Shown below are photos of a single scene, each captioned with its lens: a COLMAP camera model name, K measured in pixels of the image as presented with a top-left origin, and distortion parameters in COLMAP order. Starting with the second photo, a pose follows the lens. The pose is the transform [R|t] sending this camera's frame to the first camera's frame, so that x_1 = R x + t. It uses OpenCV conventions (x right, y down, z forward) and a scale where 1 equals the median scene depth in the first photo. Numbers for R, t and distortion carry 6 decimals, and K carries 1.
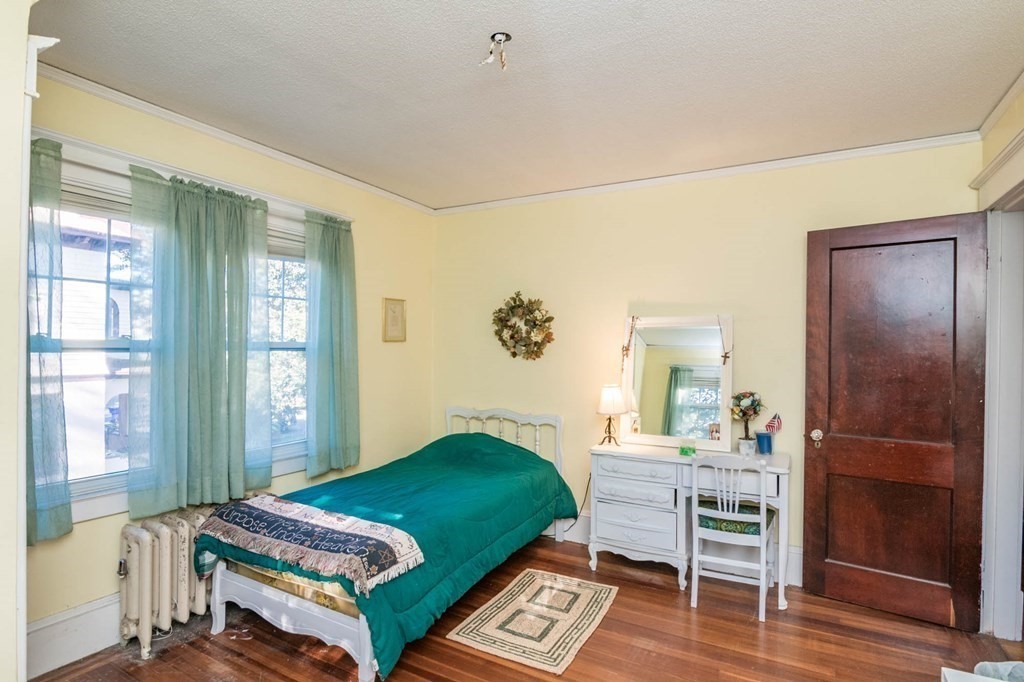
lens RADIAL K [[525.5, 0, 512.0], [0, 525.5, 341.0], [0, 0, 1]] dist [-0.002175, -0.000317]
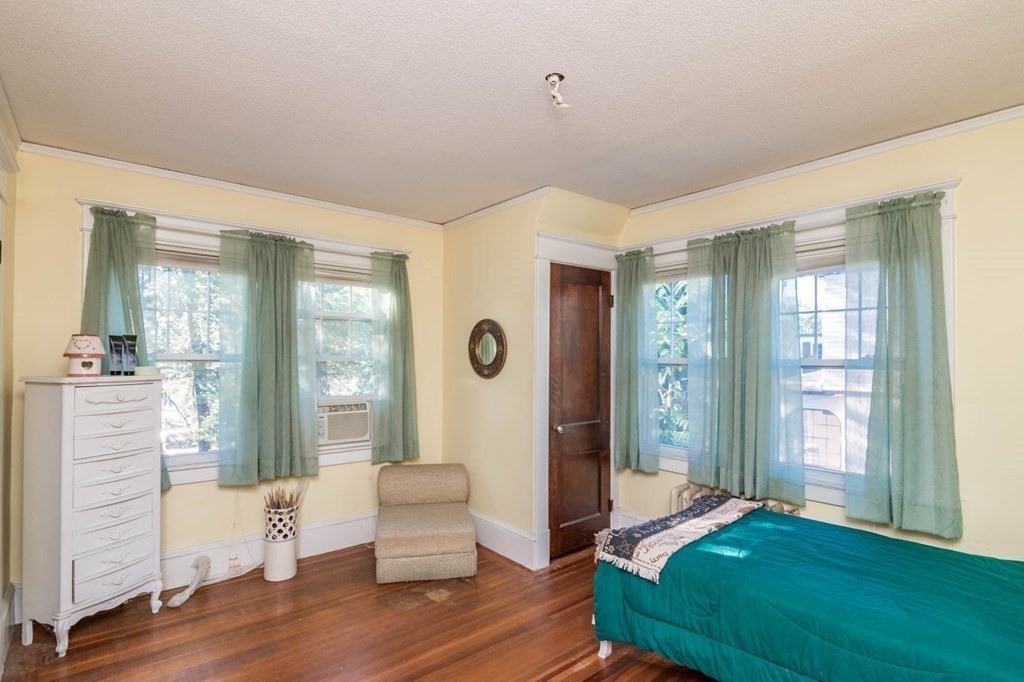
lens RADIAL K [[502.8, 0, 502.7], [0, 502.8, 343.9], [0, 0, 1]] dist [0.000420, -0.009237]
pose [[-0.362869, -0.036374, -0.931130, 0.711445], [0.001566, 0.999213, -0.039644, 0.010487], [0.931839, -0.015844, -0.362527, 0.930969]]
